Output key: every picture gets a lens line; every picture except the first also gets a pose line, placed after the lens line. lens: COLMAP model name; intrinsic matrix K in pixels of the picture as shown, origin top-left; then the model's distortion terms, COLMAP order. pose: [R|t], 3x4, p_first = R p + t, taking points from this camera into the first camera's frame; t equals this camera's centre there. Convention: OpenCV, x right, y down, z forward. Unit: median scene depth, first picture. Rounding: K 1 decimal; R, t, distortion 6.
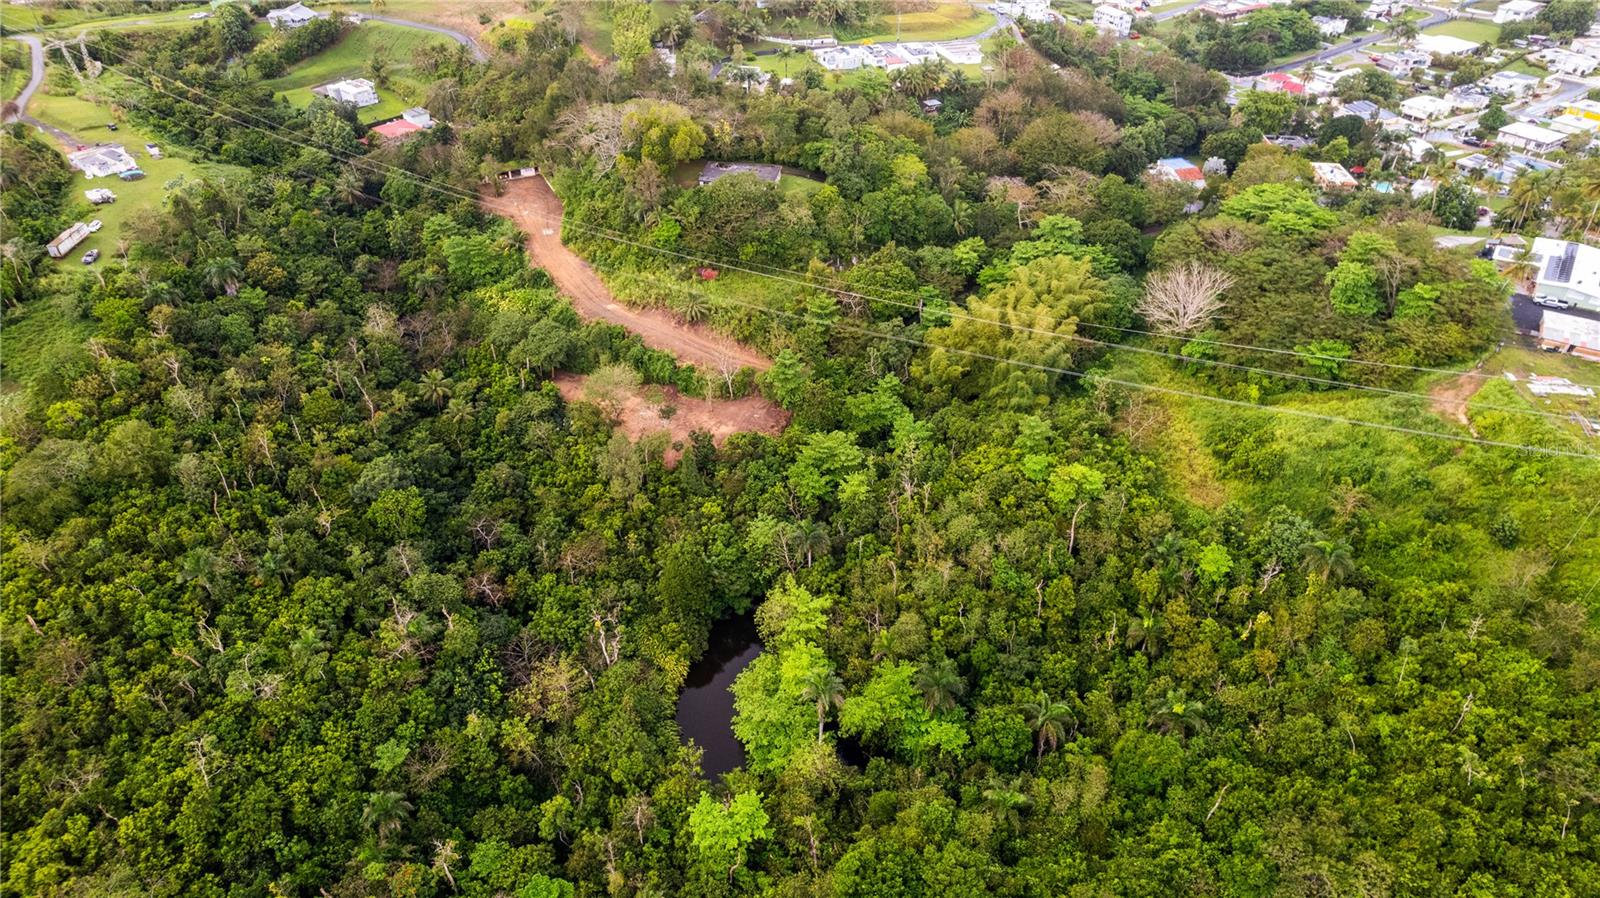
lens RADIAL K [[1022.6, 0, 802.3], [0, 1022.6, 459.4], [0, 0, 1]] dist [-0.081841, 0.074516]
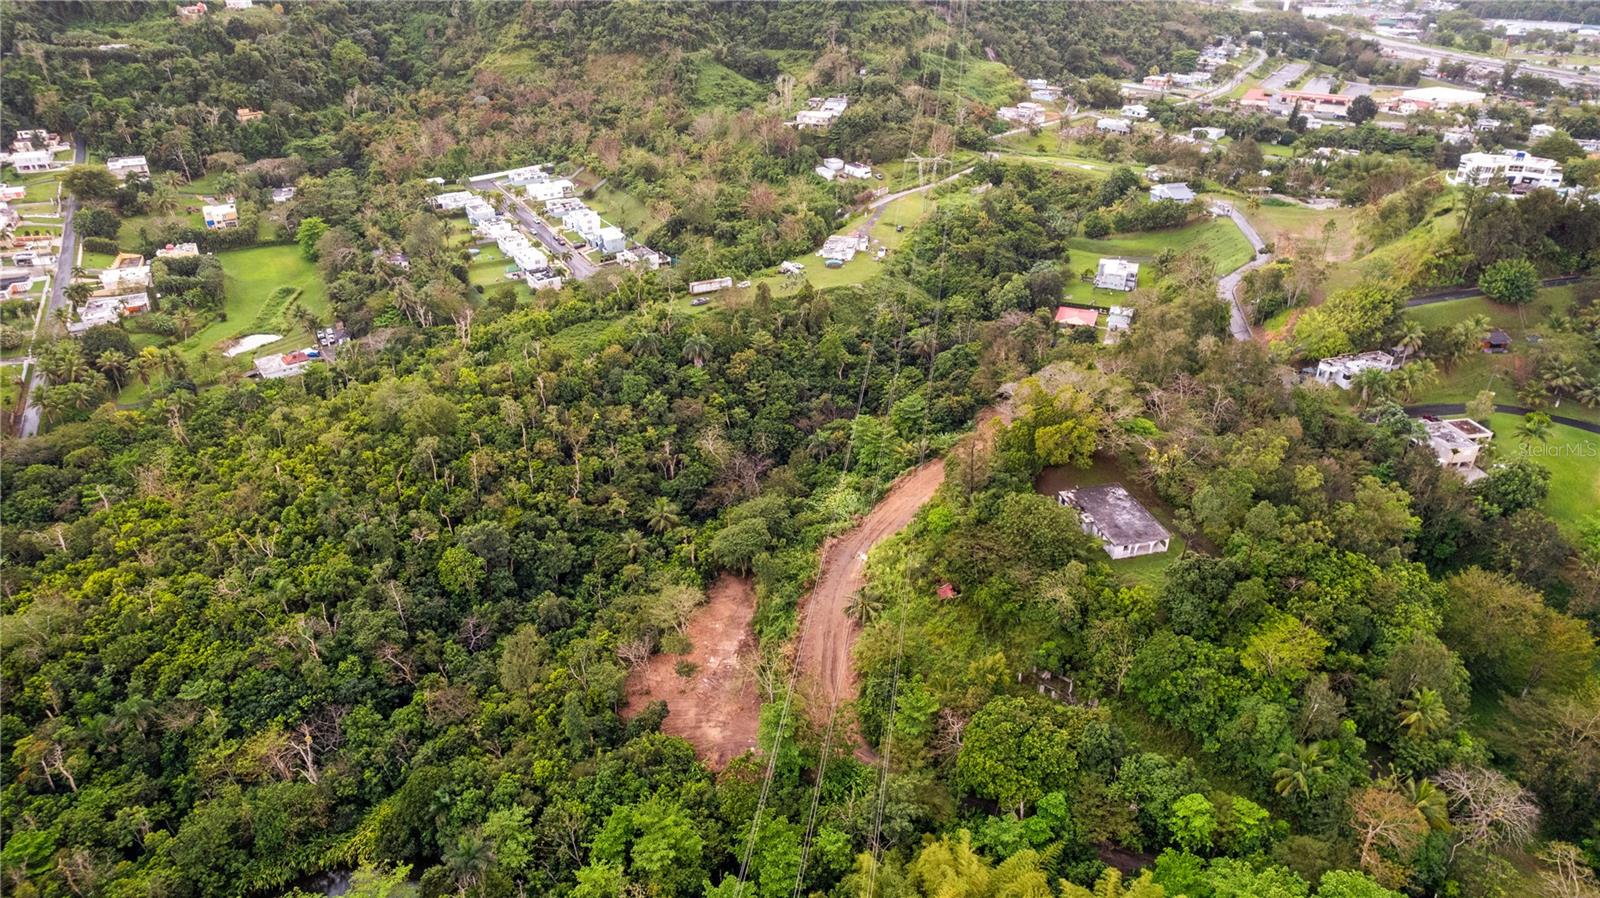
lens RADIAL K [[1022.6, 0, 802.3], [0, 1022.6, 459.4], [0, 0, 1]] dist [-0.081841, 0.074516]
pose [[0.388292, 0.446695, -0.806035, 0.435345], [-0.561714, 0.808120, 0.177256, -0.335654], [0.730552, 0.383934, 0.564701, 0.451780]]
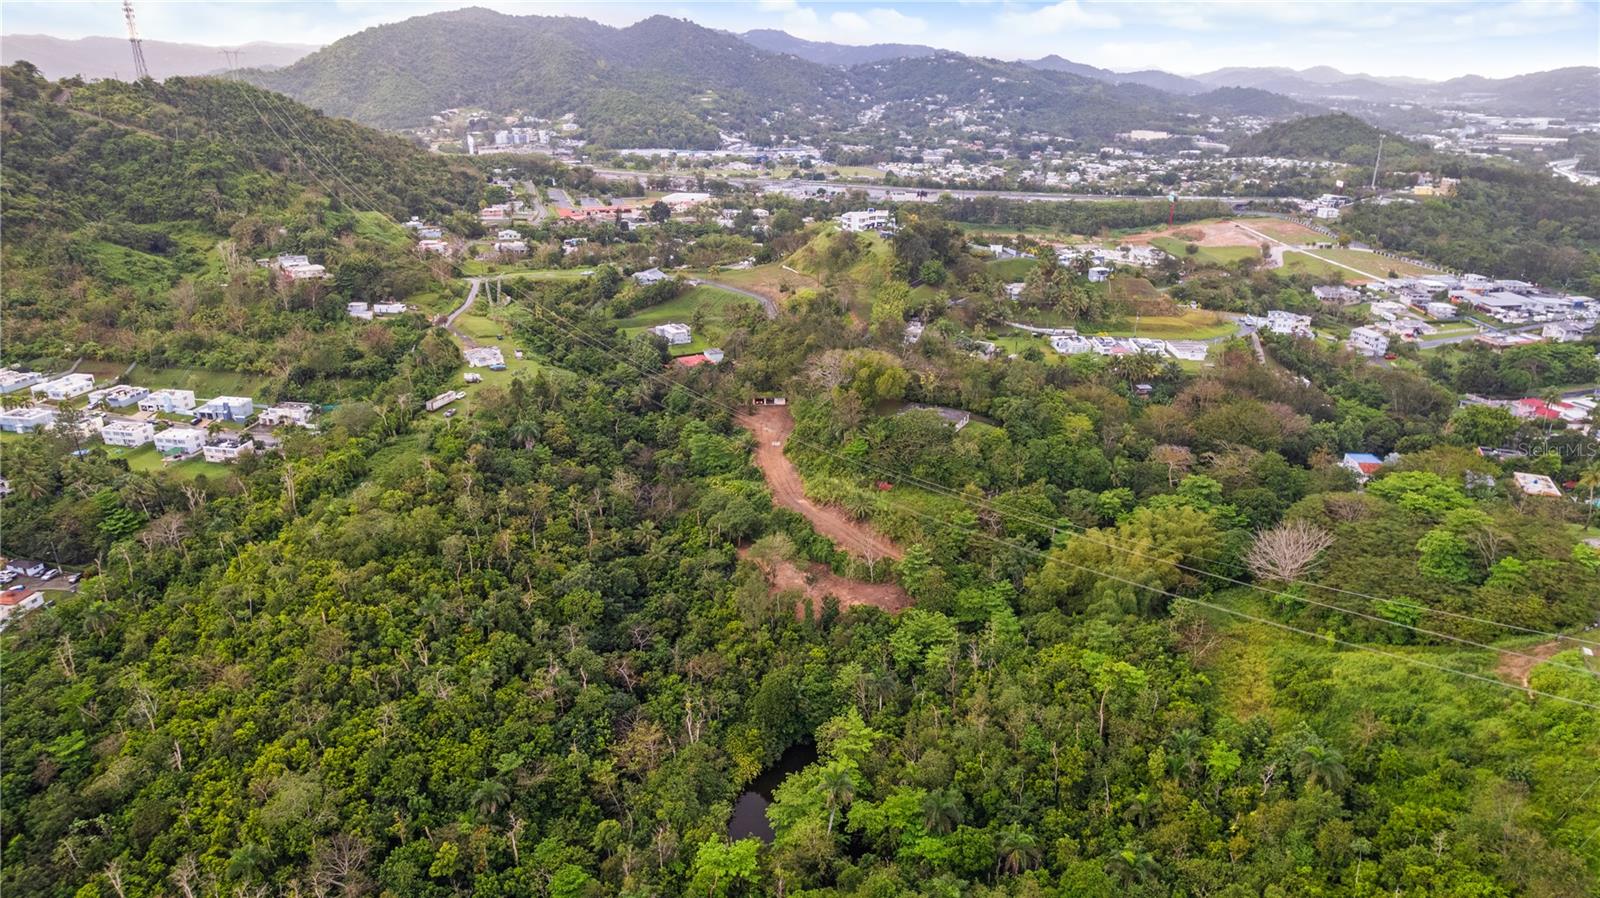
lens RADIAL K [[1022.6, 0, 802.3], [0, 1022.6, 459.4], [0, 0, 1]] dist [-0.081841, 0.074516]
pose [[0.941884, 0.121465, -0.313209, 0.186810], [-0.204264, 0.947266, -0.246908, 0.101880], [0.266702, 0.296536, 0.917026, -0.128888]]
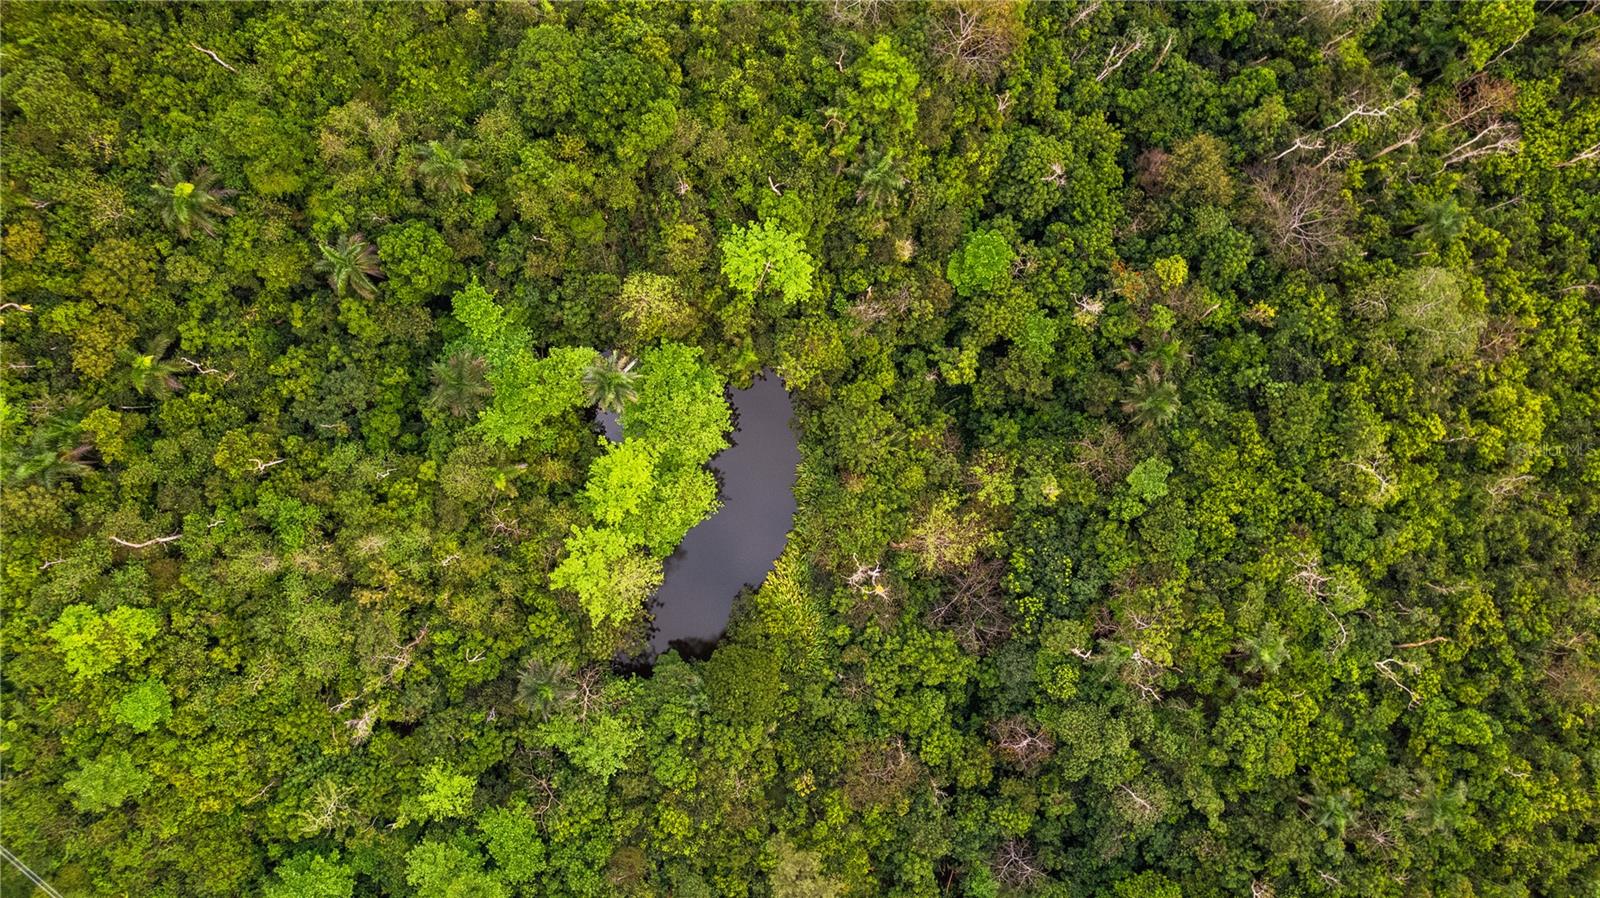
lens RADIAL K [[1022.6, 0, 802.3], [0, 1022.6, 459.4], [0, 0, 1]] dist [-0.081841, 0.074516]
pose [[-0.962739, -0.270306, -0.008230, -0.077391], [0.161567, -0.599320, 0.784036, -0.231168], [-0.216861, 0.753493, 0.620661, 0.326158]]
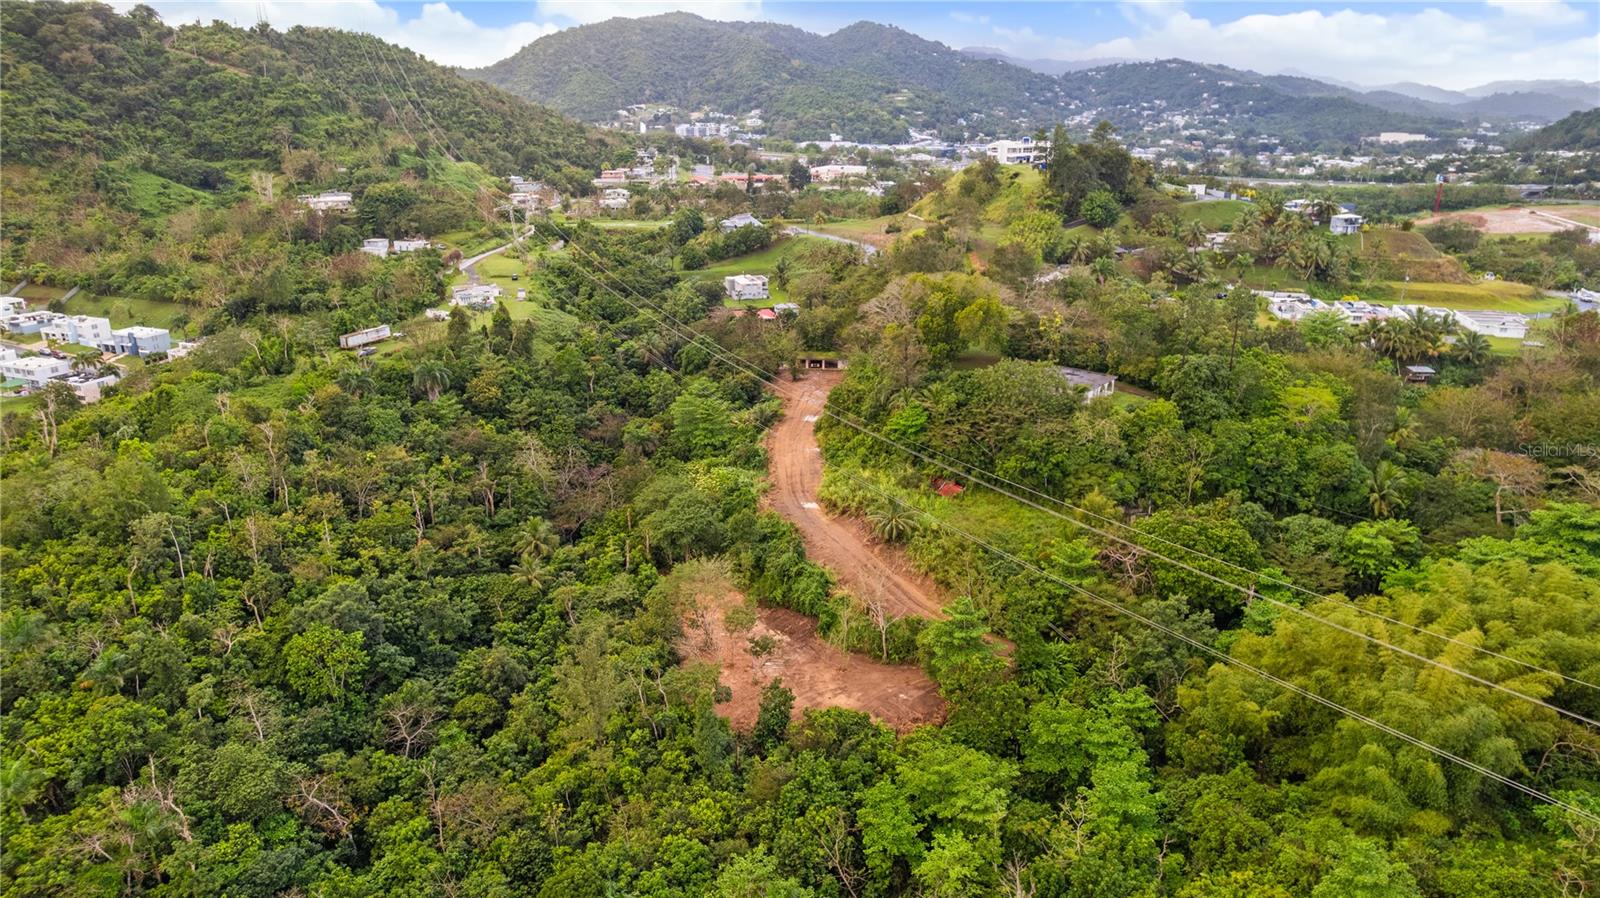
lens RADIAL K [[1022.6, 0, 802.3], [0, 1022.6, 459.4], [0, 0, 1]] dist [-0.081841, 0.074516]
pose [[0.856369, 0.169710, -0.487678, 0.154565], [-0.307885, 0.926017, -0.218400, -0.020263], [0.414534, 0.337180, 0.845264, 0.371358]]
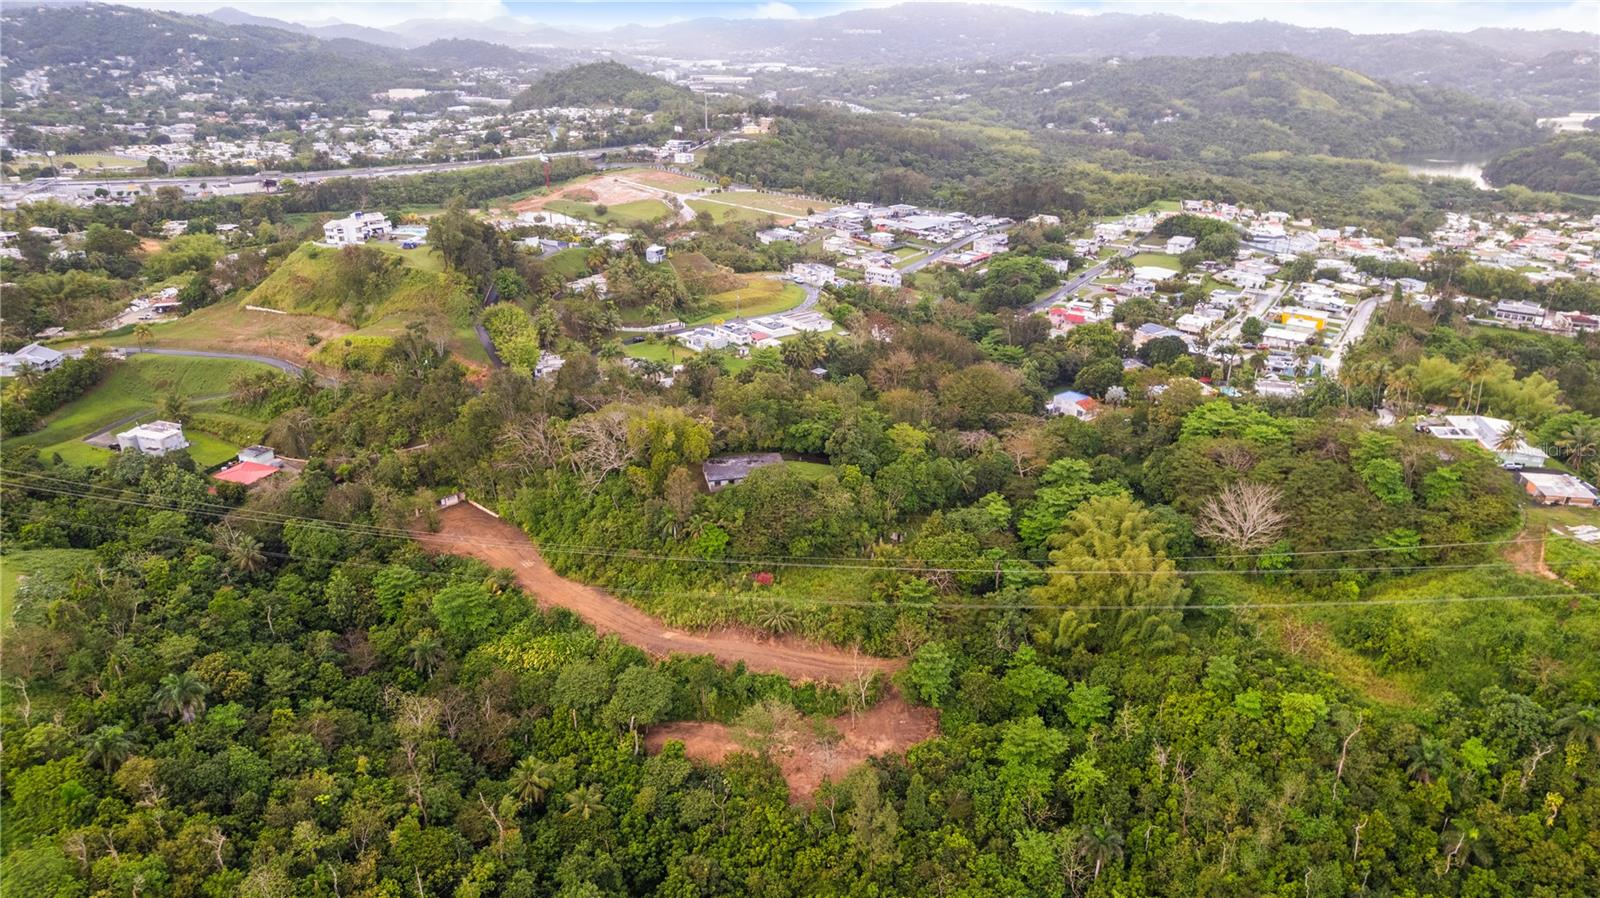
lens RADIAL K [[1022.6, 0, 802.3], [0, 1022.6, 459.4], [0, 0, 1]] dist [-0.081841, 0.074516]
pose [[0.925451, -0.146645, 0.349335, -0.362285], [0.226475, 0.953306, -0.199790, -0.093085], [-0.303725, 0.264011, 0.915450, 0.125332]]
